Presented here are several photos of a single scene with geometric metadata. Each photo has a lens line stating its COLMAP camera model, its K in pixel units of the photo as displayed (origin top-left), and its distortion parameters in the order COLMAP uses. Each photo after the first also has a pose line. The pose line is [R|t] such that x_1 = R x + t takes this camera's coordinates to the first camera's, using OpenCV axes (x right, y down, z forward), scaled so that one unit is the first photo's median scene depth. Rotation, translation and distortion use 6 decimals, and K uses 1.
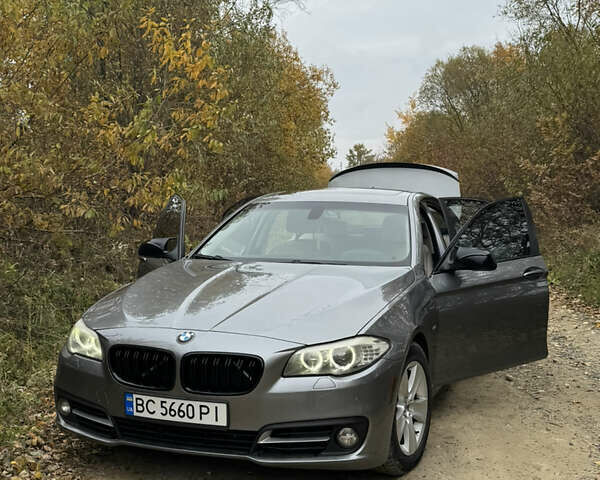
lens RADIAL K [[781.4, 0, 296.1], [0, 781.4, 239.9], [0, 0, 1]] dist [0.106965, 0.000000]
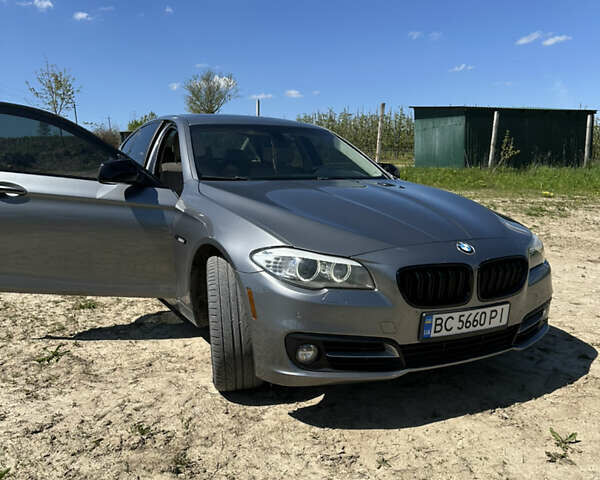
lens RADIAL K [[603.6, 0, 301.5], [0, 603.6, 238.9], [0, 0, 1]] dist [-0.002733, 0.000000]
pose [[0.658943, -0.103173, 0.745084, -0.832134], [0.035770, 0.993726, 0.105968, 0.025157], [-0.751342, -0.043176, 0.658499, 0.652460]]
